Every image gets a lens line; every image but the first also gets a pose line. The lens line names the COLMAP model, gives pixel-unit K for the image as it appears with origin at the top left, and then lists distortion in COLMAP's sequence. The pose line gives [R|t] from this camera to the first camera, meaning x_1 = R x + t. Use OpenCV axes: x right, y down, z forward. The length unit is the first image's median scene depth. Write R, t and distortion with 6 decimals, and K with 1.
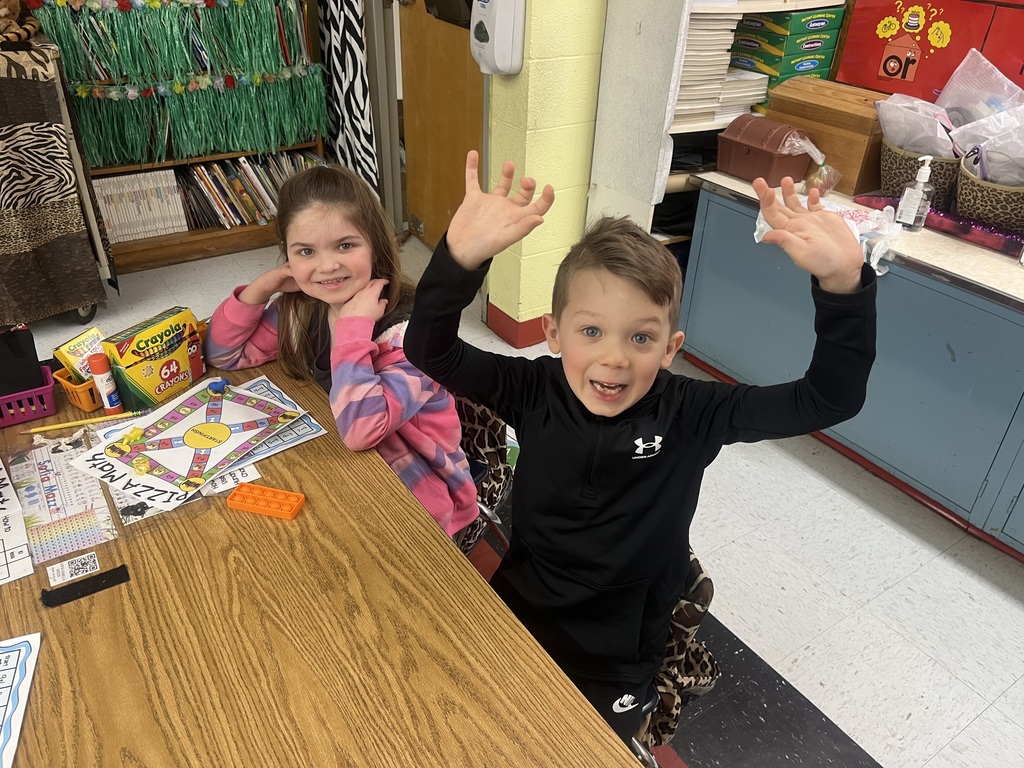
lens RADIAL K [[787.5, 0, 512.0], [0, 787.5, 384.0], [0, 0, 1]] dist [0.066424, -0.102575]
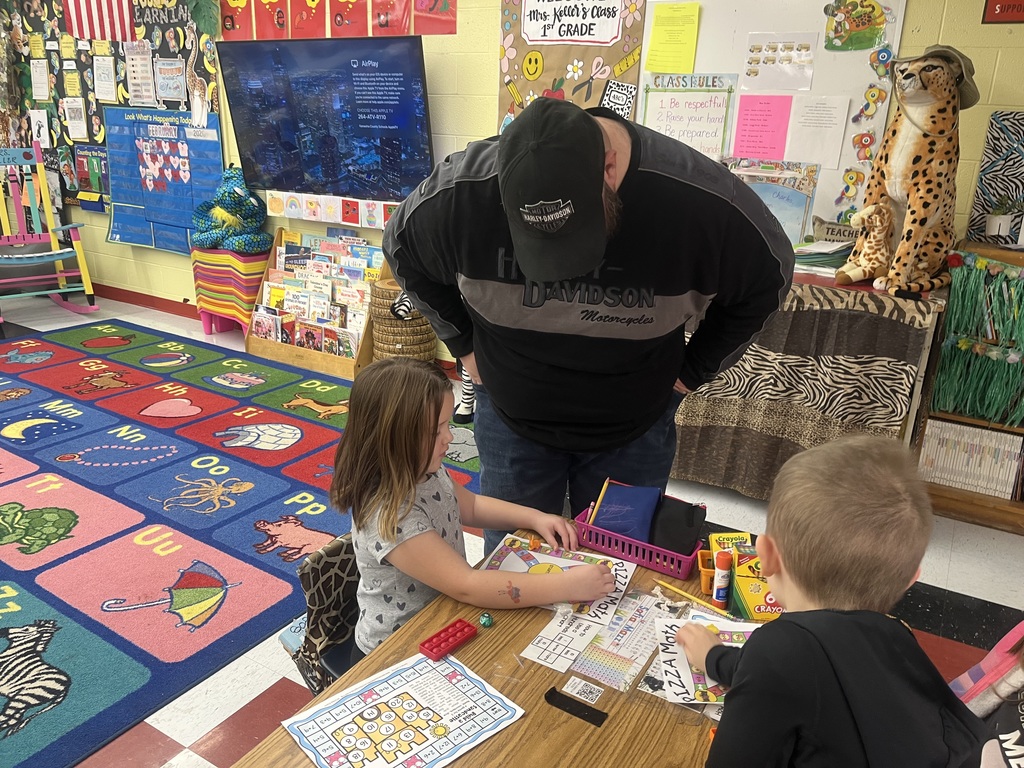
lens RADIAL K [[787.5, 0, 512.0], [0, 787.5, 384.0], [0, 0, 1]] dist [0.066424, -0.102575]
pose [[0.422521, 0.273116, -0.864224, 0.149815], [-0.492346, 0.869729, 0.034147, -0.074954], [0.760967, 0.411070, 0.501947, 0.048470]]
